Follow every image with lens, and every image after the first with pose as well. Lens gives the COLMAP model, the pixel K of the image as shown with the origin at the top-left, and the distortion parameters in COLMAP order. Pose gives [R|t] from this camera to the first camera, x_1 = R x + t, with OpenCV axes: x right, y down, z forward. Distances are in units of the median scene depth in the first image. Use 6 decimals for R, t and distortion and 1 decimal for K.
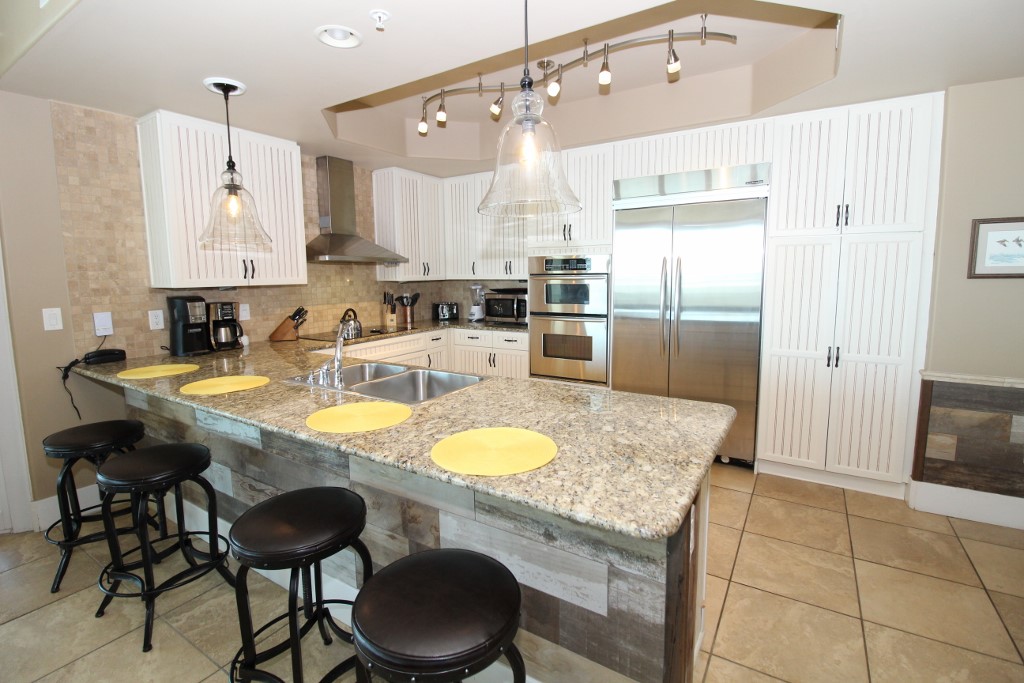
lens RADIAL K [[478.5, 0, 516.4], [0, 478.5, 332.7], [0, 0, 1]] dist [-0.016181, -0.001839]
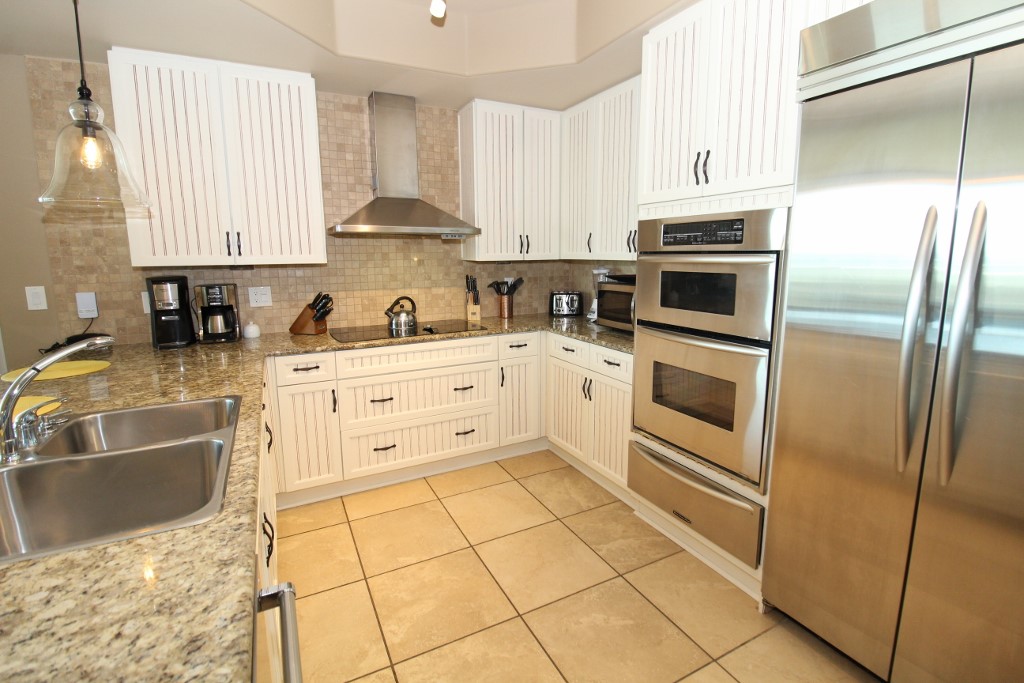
lens RADIAL K [[478.5, 0, 508.6], [0, 478.5, 329.5], [0, 0, 1]] dist [-0.016181, -0.001839]
pose [[0.853440, 0.088139, -0.513685, 0.204604], [-0.067963, 0.996002, 0.057983, -0.058163], [0.516741, -0.014573, 0.856018, 0.470901]]
